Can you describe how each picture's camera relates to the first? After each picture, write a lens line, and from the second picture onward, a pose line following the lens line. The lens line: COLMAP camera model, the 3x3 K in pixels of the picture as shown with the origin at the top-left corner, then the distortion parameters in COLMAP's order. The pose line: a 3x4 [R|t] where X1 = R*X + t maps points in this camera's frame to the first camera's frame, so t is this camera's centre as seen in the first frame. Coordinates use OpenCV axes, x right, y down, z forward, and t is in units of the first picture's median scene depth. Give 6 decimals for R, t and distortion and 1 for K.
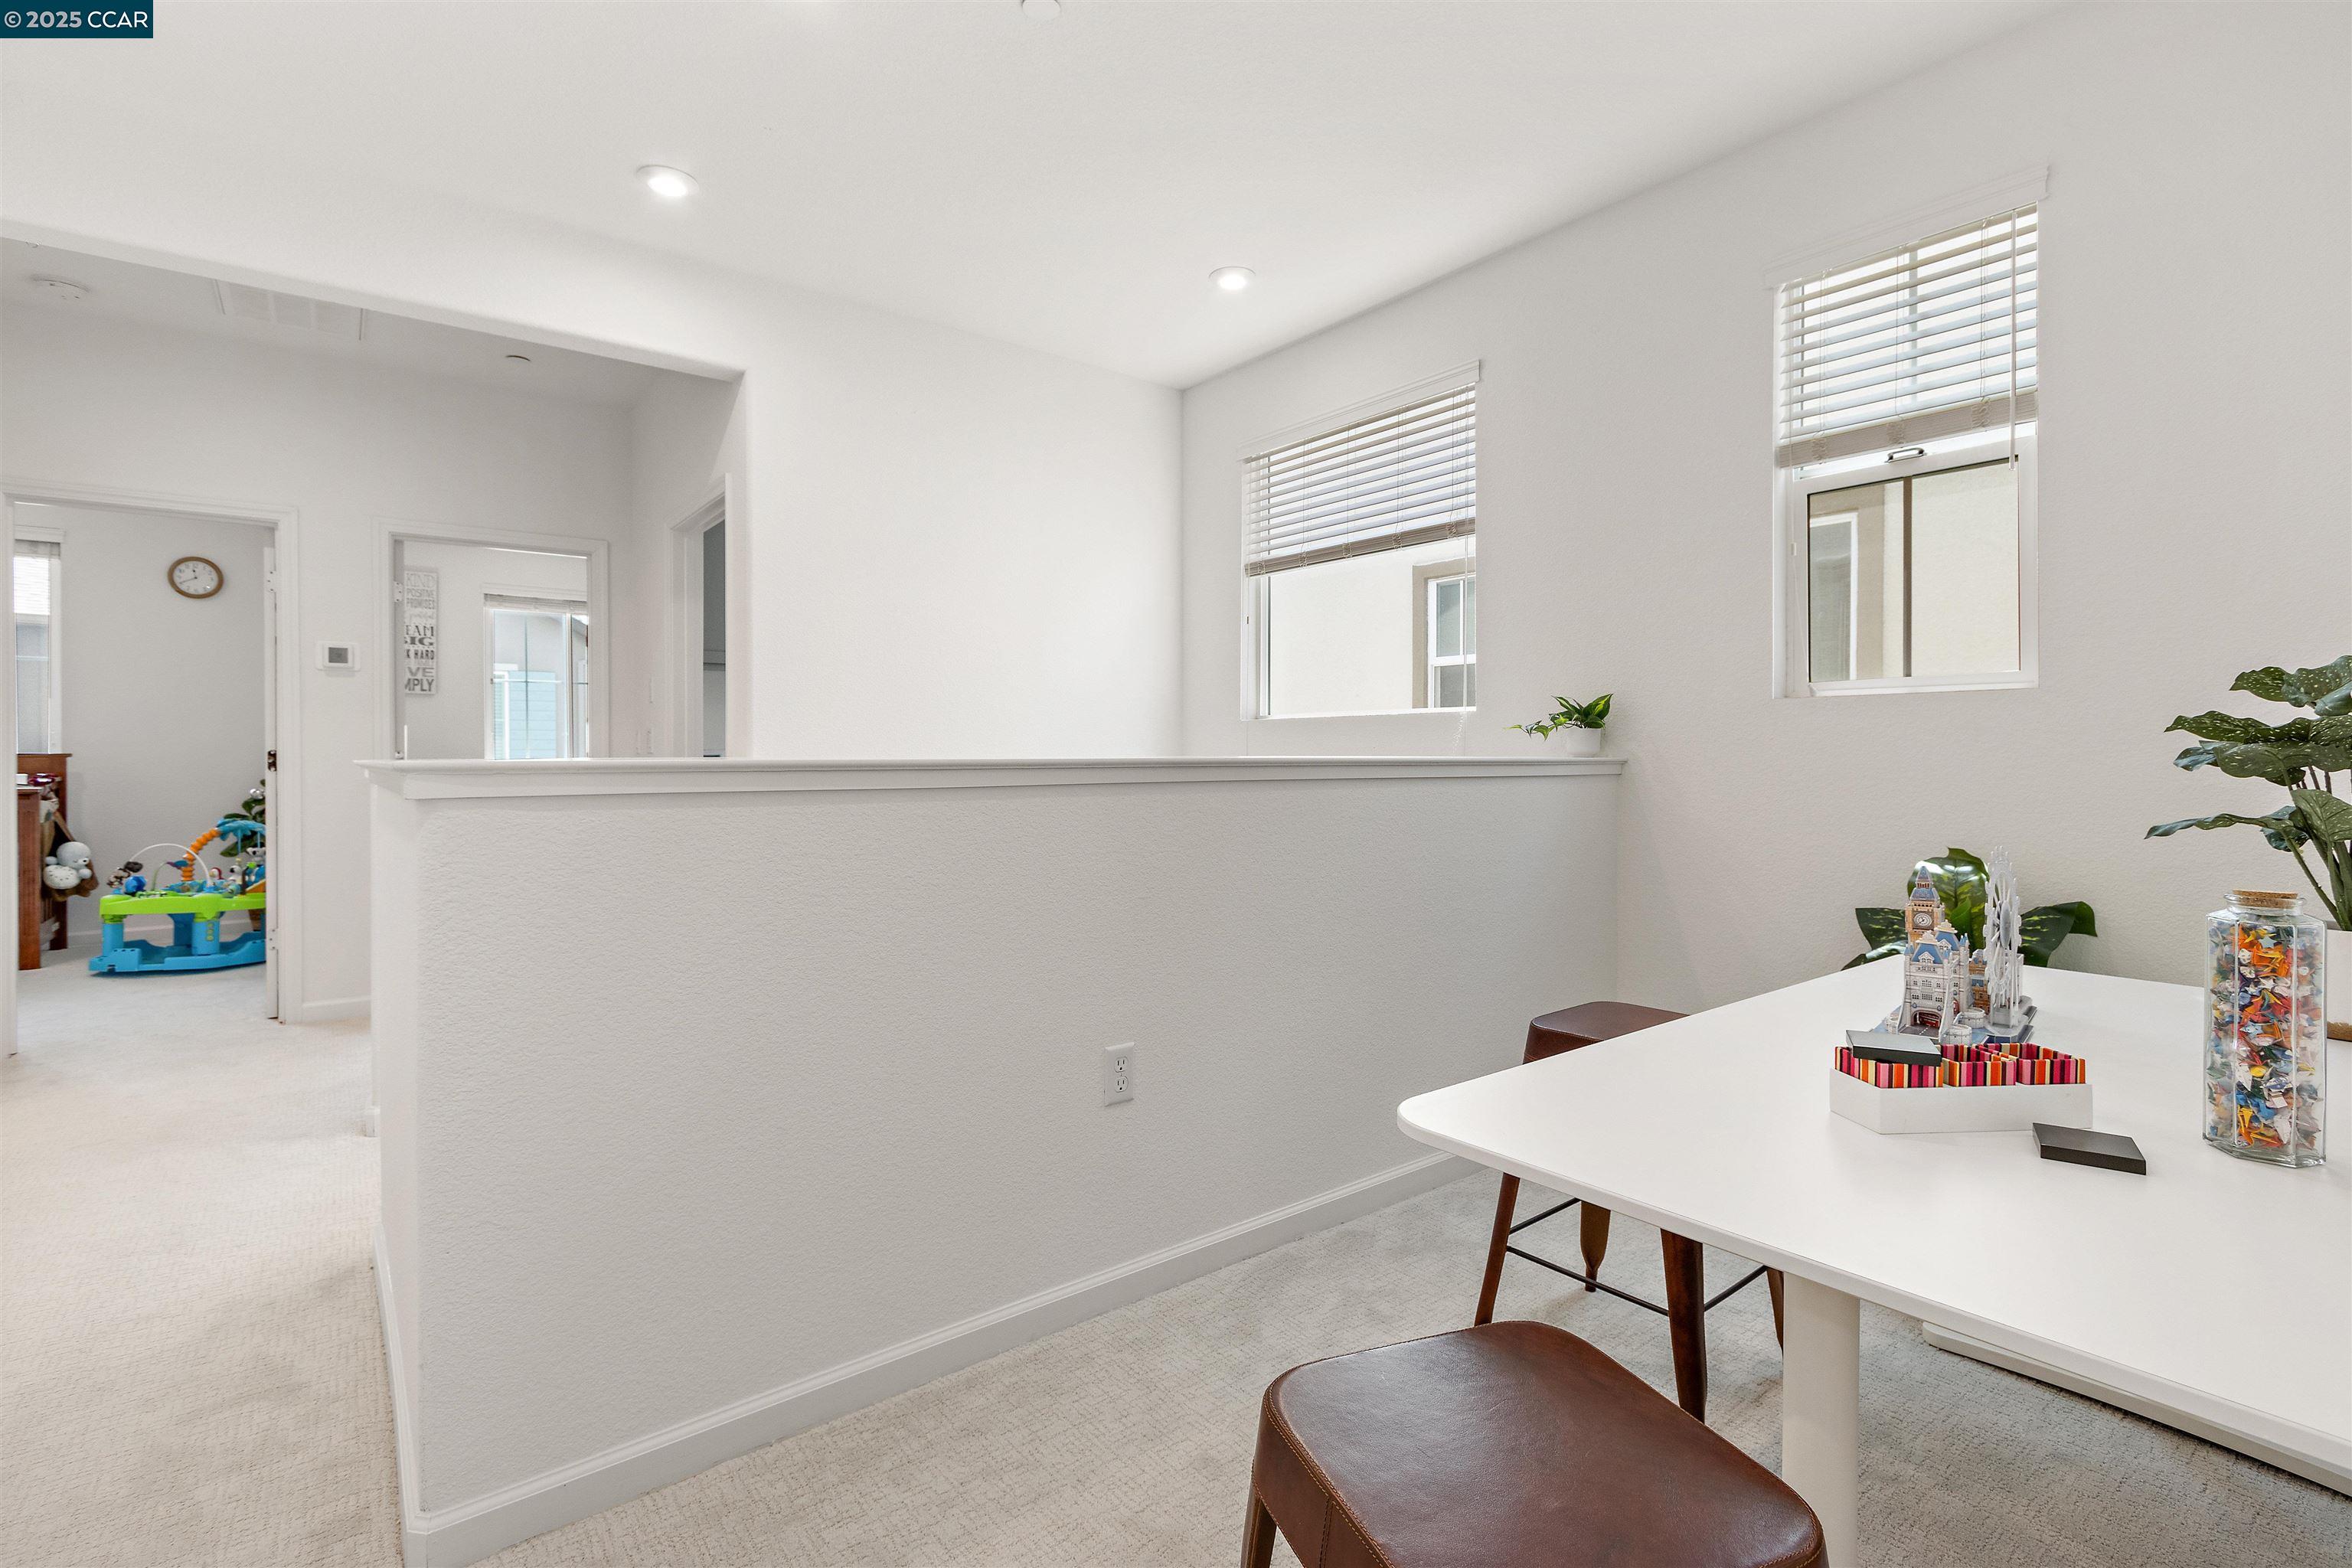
lens RADIAL K [[1087.9, 0, 1169.4], [0, 1087.9, 764.2], [0, 0, 1]] dist [0.001690, -0.001592]
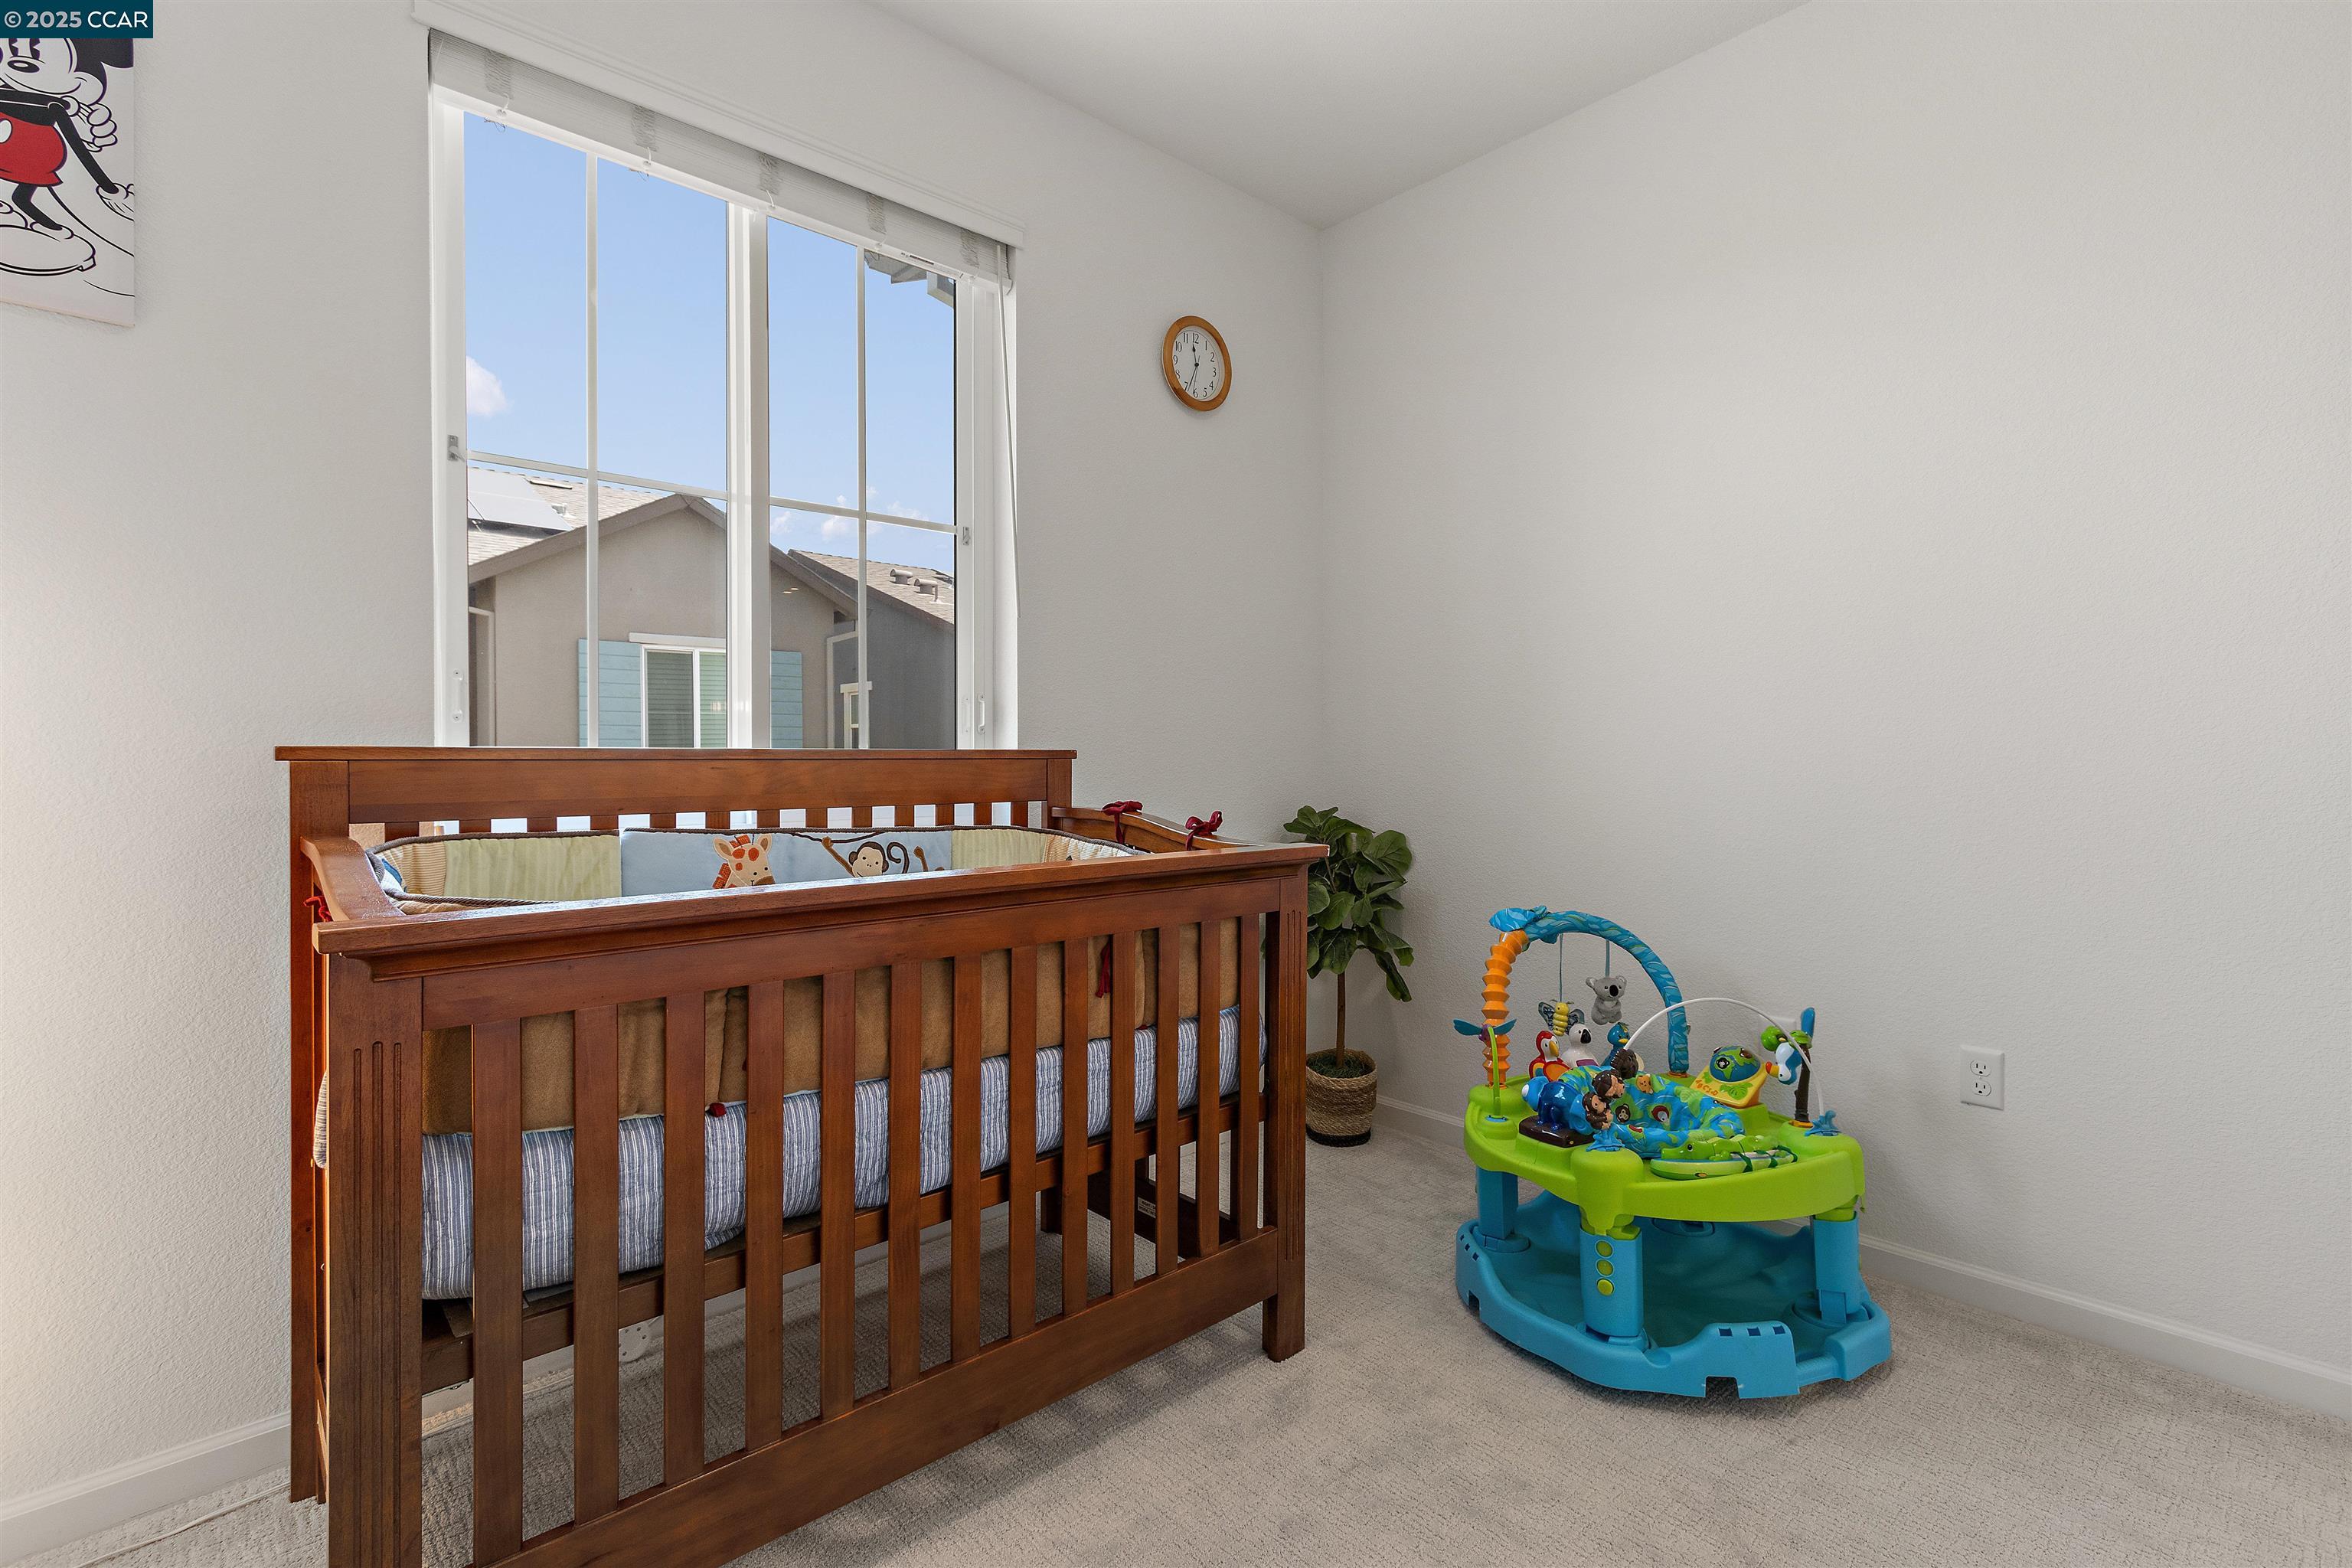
lens RADIAL K [[1087.3, 0, 1167.7], [0, 1087.3, 752.6], [0, 0, 1]] dist [0.003119, 0.000303]
pose [[0.995981, 0.003885, 0.089486, -1.051472], [-0.002768, 0.999917, -0.012598, -0.003526], [-0.089527, 0.012300, 0.995908, 0.610099]]
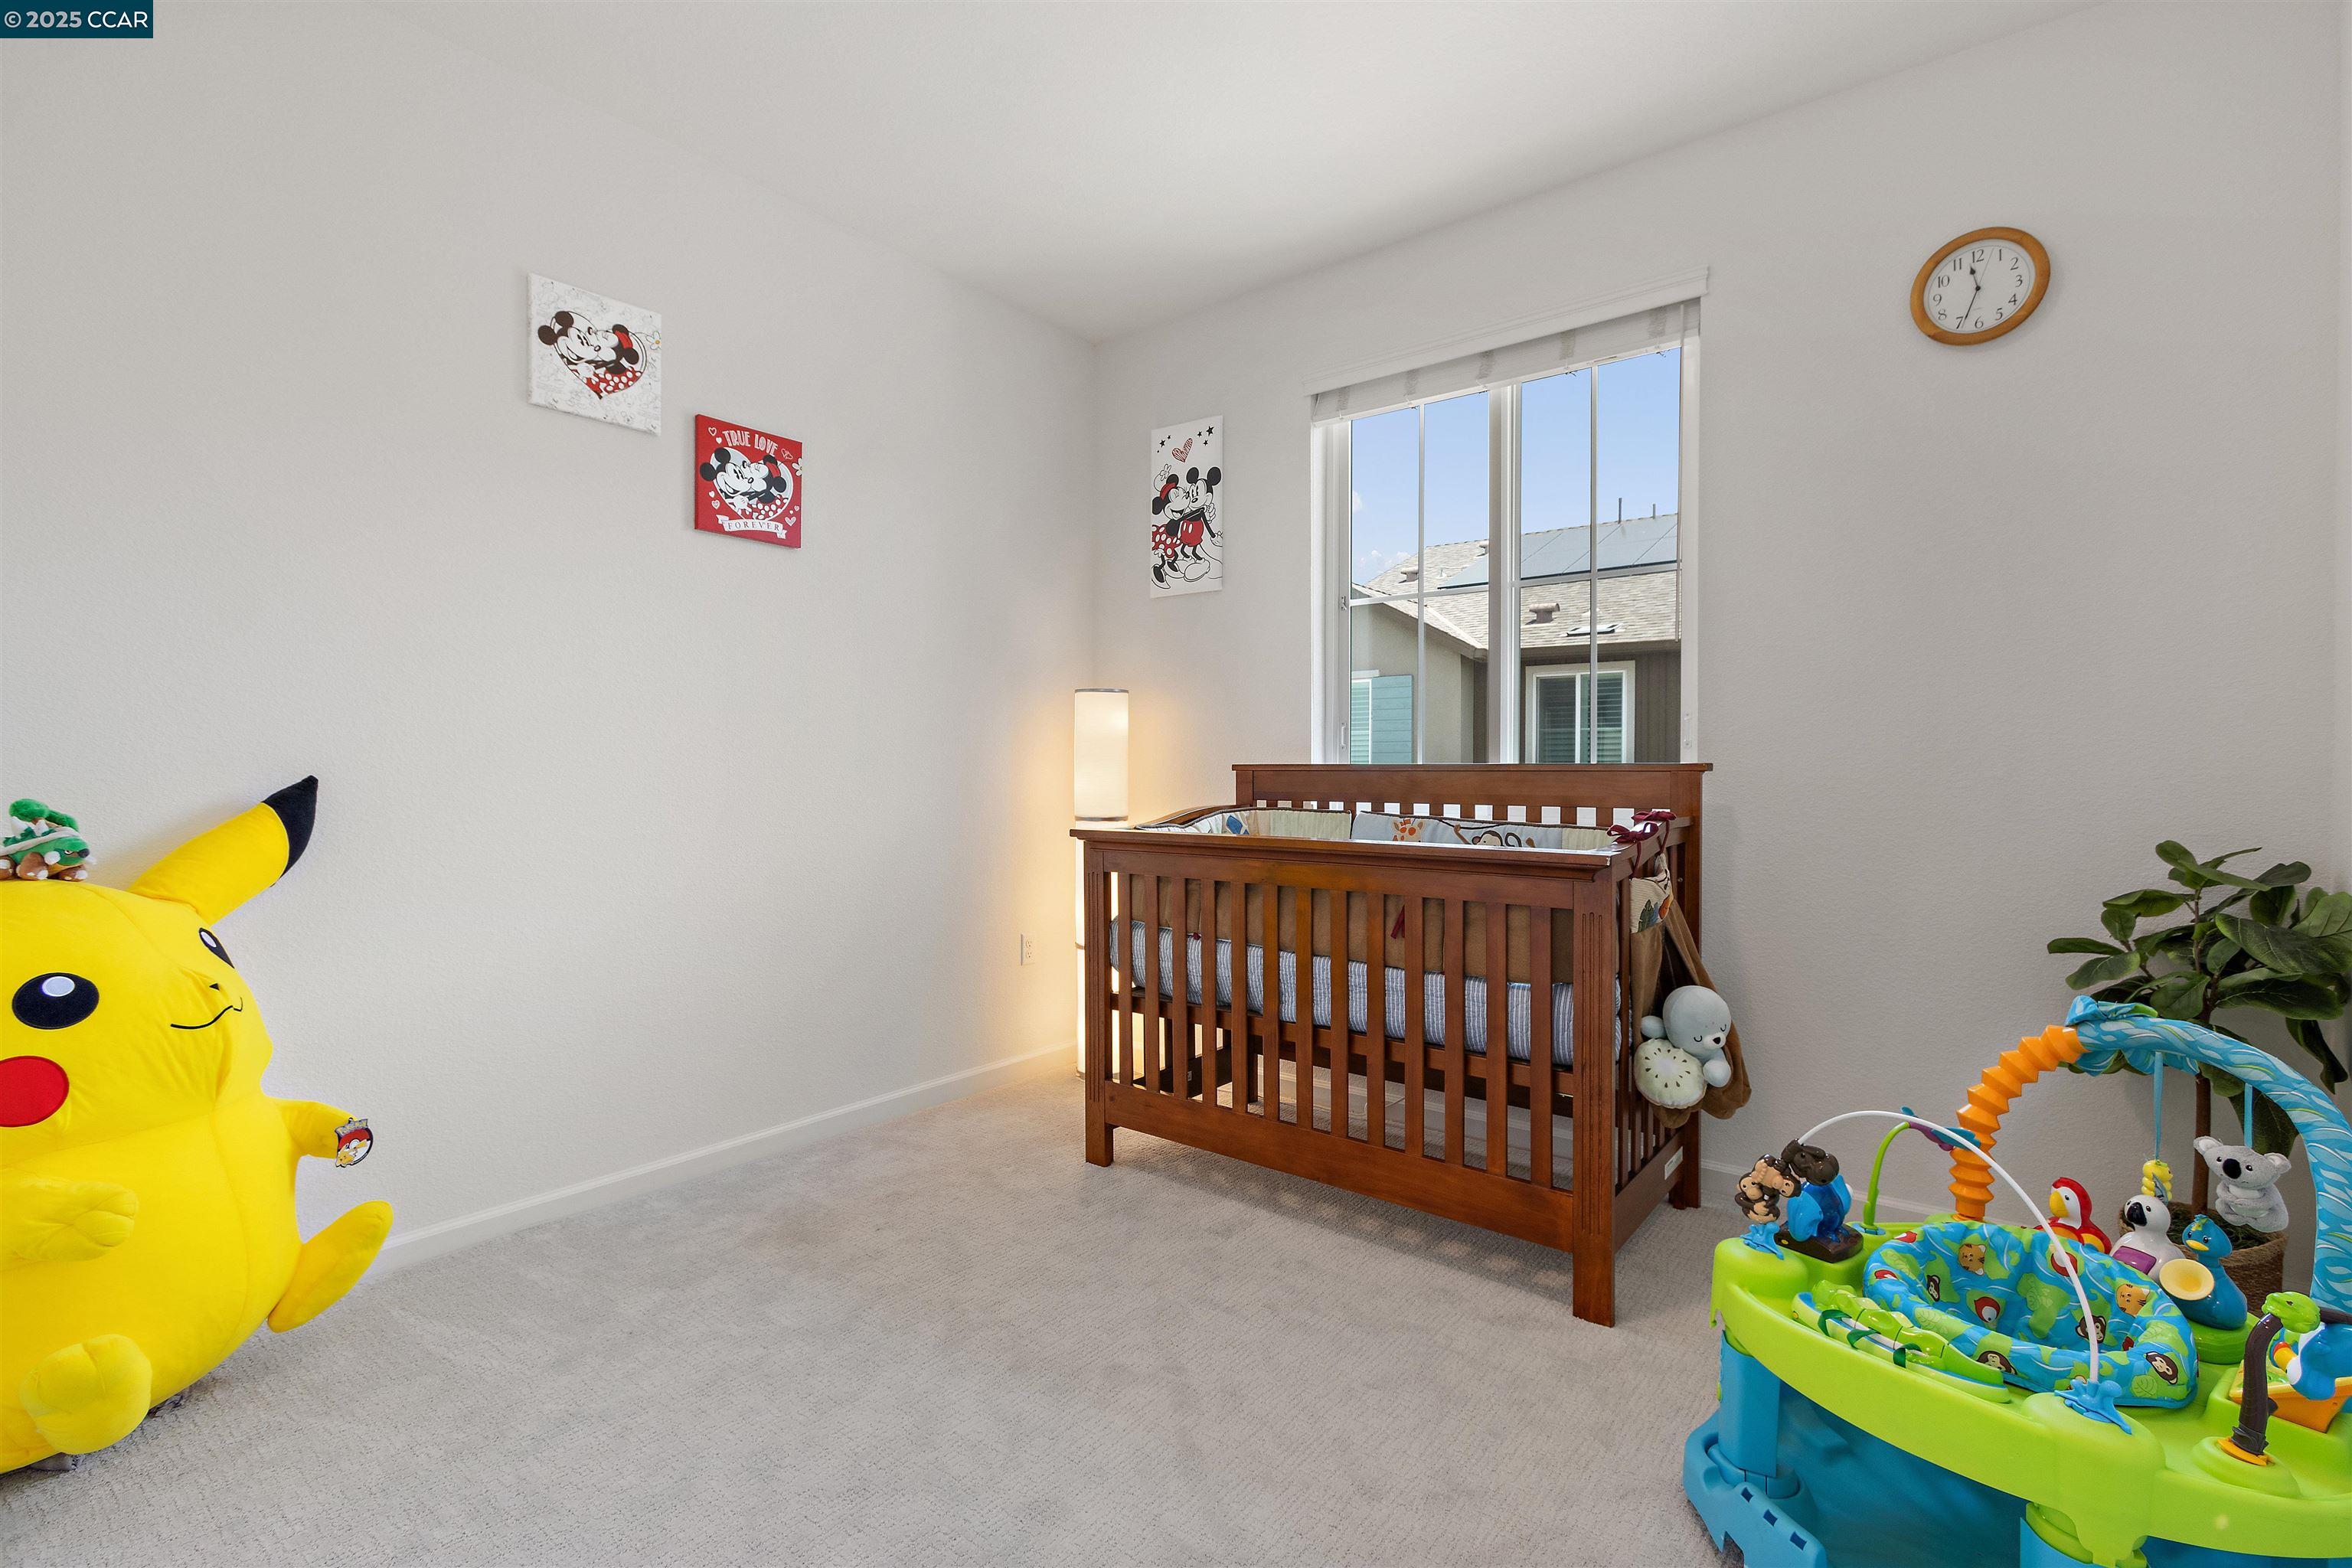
lens RADIAL K [[1087.9, 0, 1169.4], [0, 1087.9, 764.2], [0, 0, 1]] dist [0.001690, -0.001592]
pose [[0.238187, 0.003827, -0.971212, -0.665891], [-0.006097, 0.999978, 0.002445, -0.009154], [0.971200, 0.005339, 0.238205, 0.715865]]
